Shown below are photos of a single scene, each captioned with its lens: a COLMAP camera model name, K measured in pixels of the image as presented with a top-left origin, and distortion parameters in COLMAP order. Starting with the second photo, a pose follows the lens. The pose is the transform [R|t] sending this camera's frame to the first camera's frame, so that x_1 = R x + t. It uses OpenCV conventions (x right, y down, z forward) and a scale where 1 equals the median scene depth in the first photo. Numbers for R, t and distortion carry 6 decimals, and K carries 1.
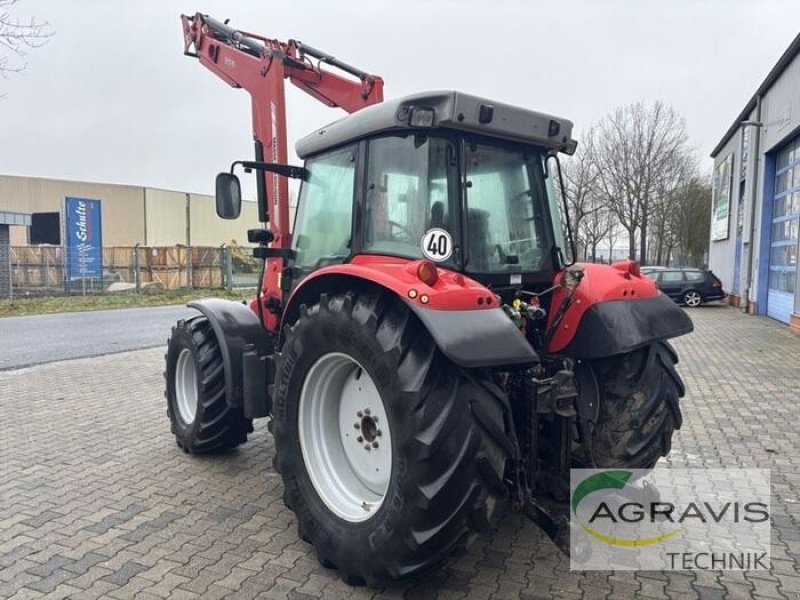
lens RADIAL K [[615.4, 0, 400.0], [0, 615.4, 300.0], [0, 0, 1]] dist [0.010085, -0.035260]
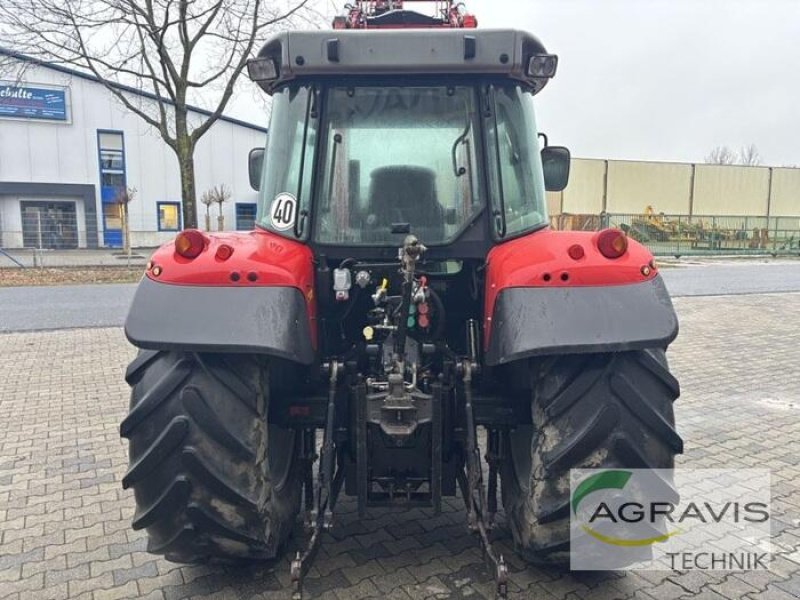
lens RADIAL K [[603.5, 0, 400.0], [0, 603.5, 300.0], [0, 0, 1]] dist [0.020217, -0.003670]
pose [[0.795422, 0.089060, -0.599477, 0.723974], [-0.056020, 0.995713, 0.073596, -0.036535], [0.603462, -0.024958, 0.797001, 0.406475]]
